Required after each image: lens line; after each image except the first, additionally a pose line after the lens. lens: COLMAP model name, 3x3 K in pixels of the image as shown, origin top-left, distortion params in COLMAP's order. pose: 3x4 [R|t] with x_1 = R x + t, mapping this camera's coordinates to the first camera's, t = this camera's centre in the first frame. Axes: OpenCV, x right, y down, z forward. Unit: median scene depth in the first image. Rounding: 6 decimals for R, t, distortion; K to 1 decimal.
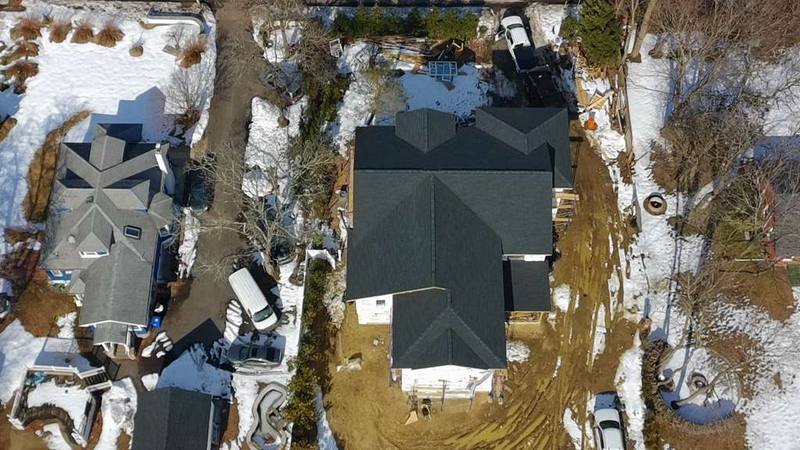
lens RADIAL K [[1067.1, 0, 400.0], [0, 1067.1, 225.0], [0, 0, 1]] dist [0.029496, 0.060090]
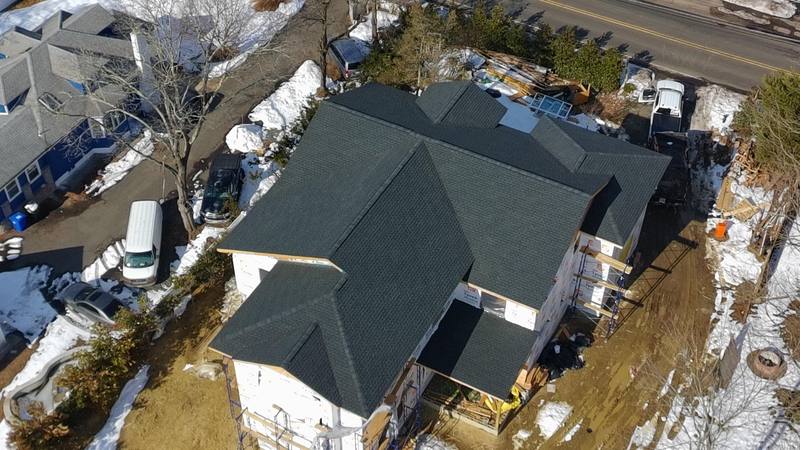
lens RADIAL K [[1067.1, 0, 400.0], [0, 1067.1, 225.0], [0, 0, 1]] dist [0.029496, 0.060090]
pose [[0.881706, 0.335383, -0.331832, 0.232464], [-0.418976, 0.879966, -0.223872, 0.139292], [0.216918, 0.336419, 0.916389, 0.361468]]
